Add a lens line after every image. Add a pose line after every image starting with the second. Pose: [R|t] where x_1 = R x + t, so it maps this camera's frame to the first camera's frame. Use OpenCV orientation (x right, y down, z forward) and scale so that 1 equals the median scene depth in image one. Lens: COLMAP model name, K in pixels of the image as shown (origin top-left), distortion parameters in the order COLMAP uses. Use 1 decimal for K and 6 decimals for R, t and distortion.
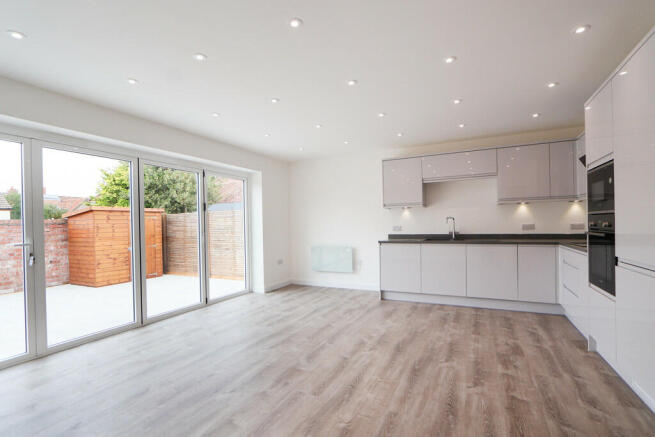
lens RADIAL K [[313.4, 0, 328.2], [0, 313.4, 227.4], [0, 0, 1]] dist [-0.002209, -0.000188]
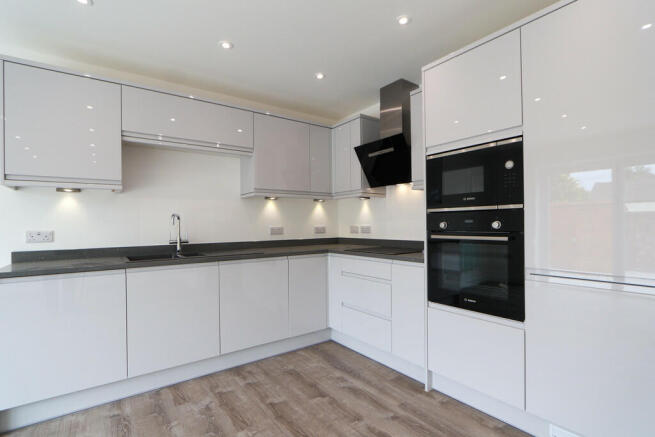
lens RADIAL K [[313.4, 0, 328.2], [0, 313.4, 227.4], [0, 0, 1]] dist [-0.002209, -0.000188]
pose [[0.458120, 0.005701, 0.888872, 0.029449], [0.012853, 0.999832, -0.013037, 0.001291], [-0.888797, 0.017398, 0.457970, 0.567796]]
